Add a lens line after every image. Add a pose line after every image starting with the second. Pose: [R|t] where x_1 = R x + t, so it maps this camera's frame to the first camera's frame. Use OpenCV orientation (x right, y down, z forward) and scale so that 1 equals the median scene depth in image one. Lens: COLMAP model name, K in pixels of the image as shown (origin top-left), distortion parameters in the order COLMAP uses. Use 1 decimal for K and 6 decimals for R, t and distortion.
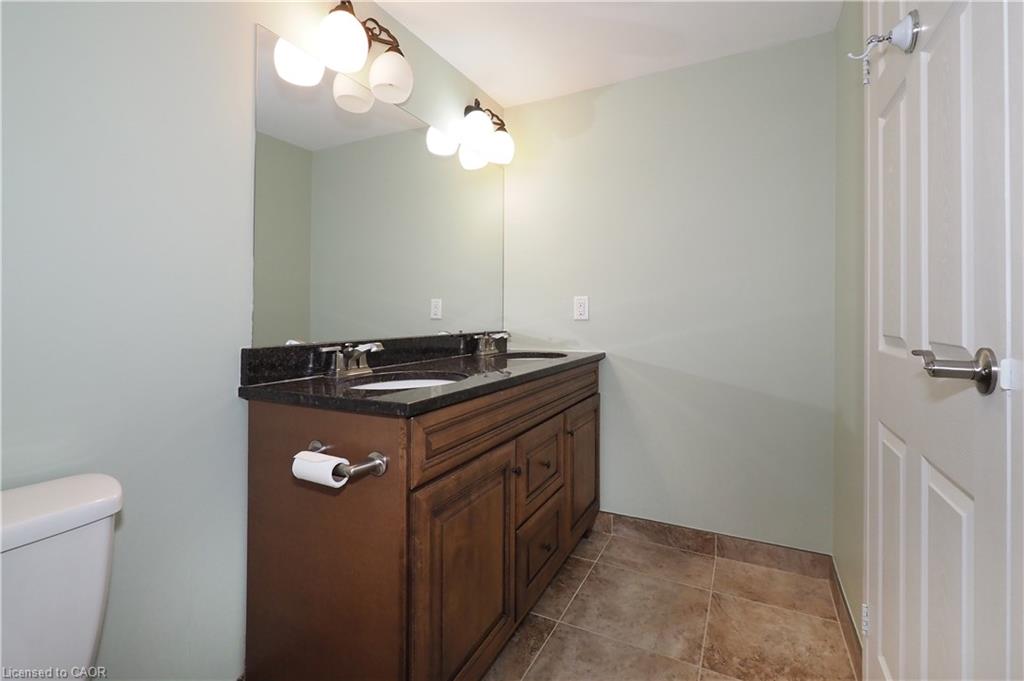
lens RADIAL K [[511.4, 0, 512.0], [0, 511.4, 340.5], [0, 0, 1]] dist [-0.000747, -0.000068]
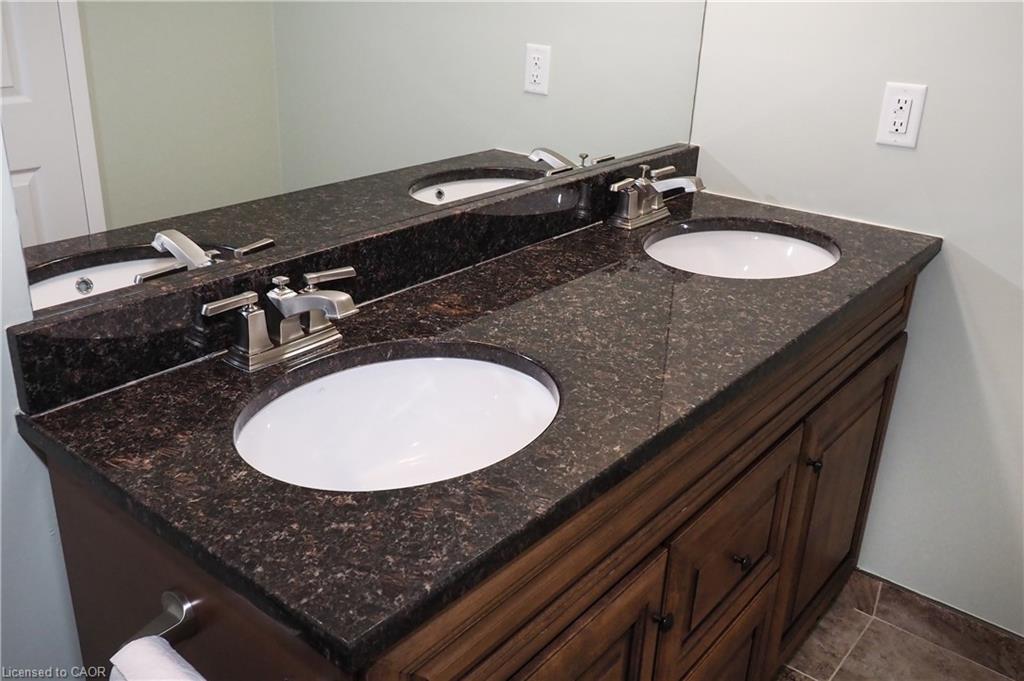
lens RADIAL K [[918.3, 0, 512.0], [0, 918.3, 340.5], [0, 0, 1]] dist [0.003404, -0.000357]
pose [[0.973849, 0.119690, -0.193111, 0.005377], [-0.035479, 0.919668, 0.391091, -0.177304], [0.224407, -0.374012, 0.899865, 0.270732]]
